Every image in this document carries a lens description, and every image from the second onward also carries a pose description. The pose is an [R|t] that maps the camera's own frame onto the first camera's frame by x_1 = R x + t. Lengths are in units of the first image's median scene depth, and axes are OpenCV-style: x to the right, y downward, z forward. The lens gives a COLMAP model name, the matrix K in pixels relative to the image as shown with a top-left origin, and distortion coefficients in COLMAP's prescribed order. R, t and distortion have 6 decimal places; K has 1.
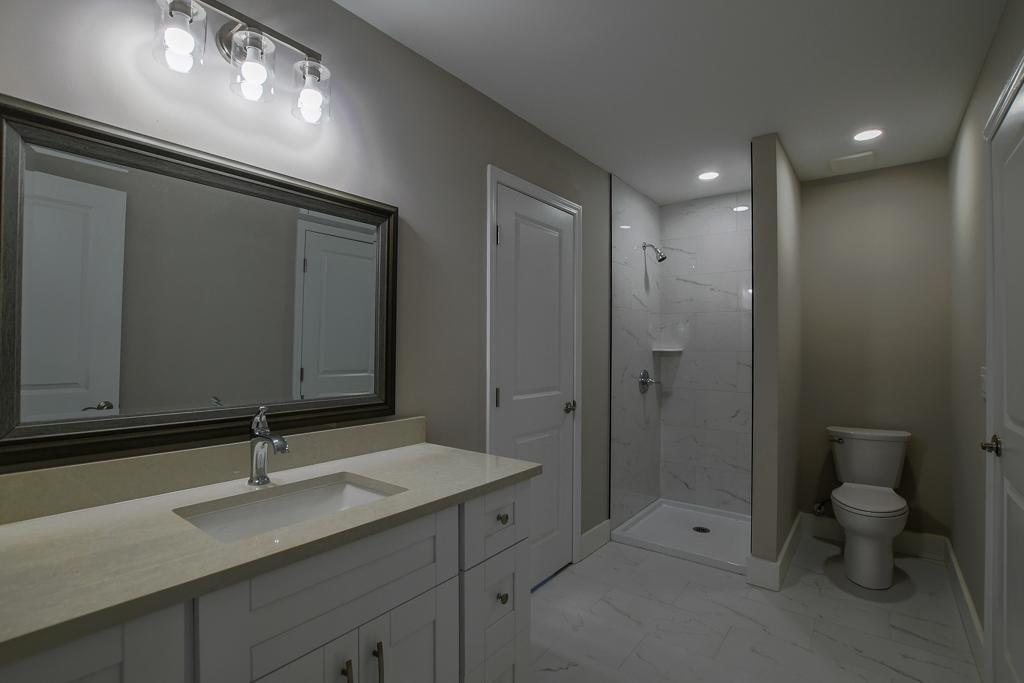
lens RADIAL K [[482.5, 0, 509.7], [0, 482.5, 336.2], [0, 0, 1]] dist [-0.023173, 0.000037]
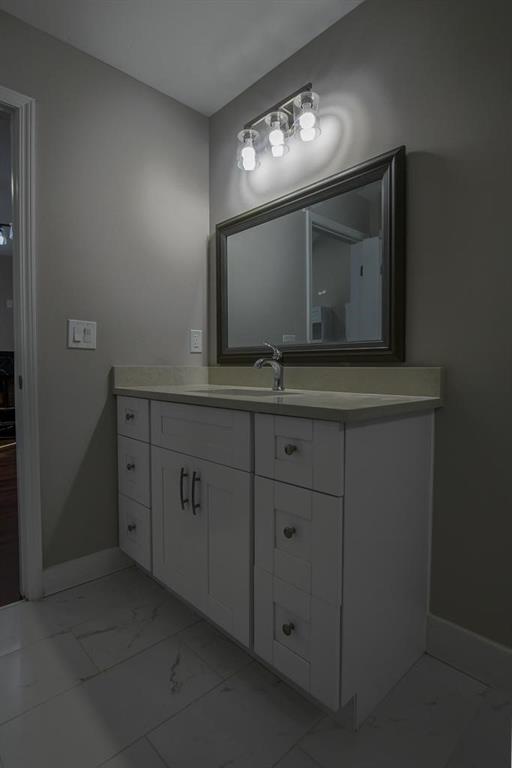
lens RADIAL K [[398.7, 0, 256.0], [0, 398.7, 384.0], [0, 0, 1]] dist [-0.023296, 0.000546]
pose [[-0.157390, 0.027382, -0.987157, 0.738909], [0.011633, 0.999598, 0.025873, 0.225746], [0.987468, -0.007411, -0.157645, 1.026086]]
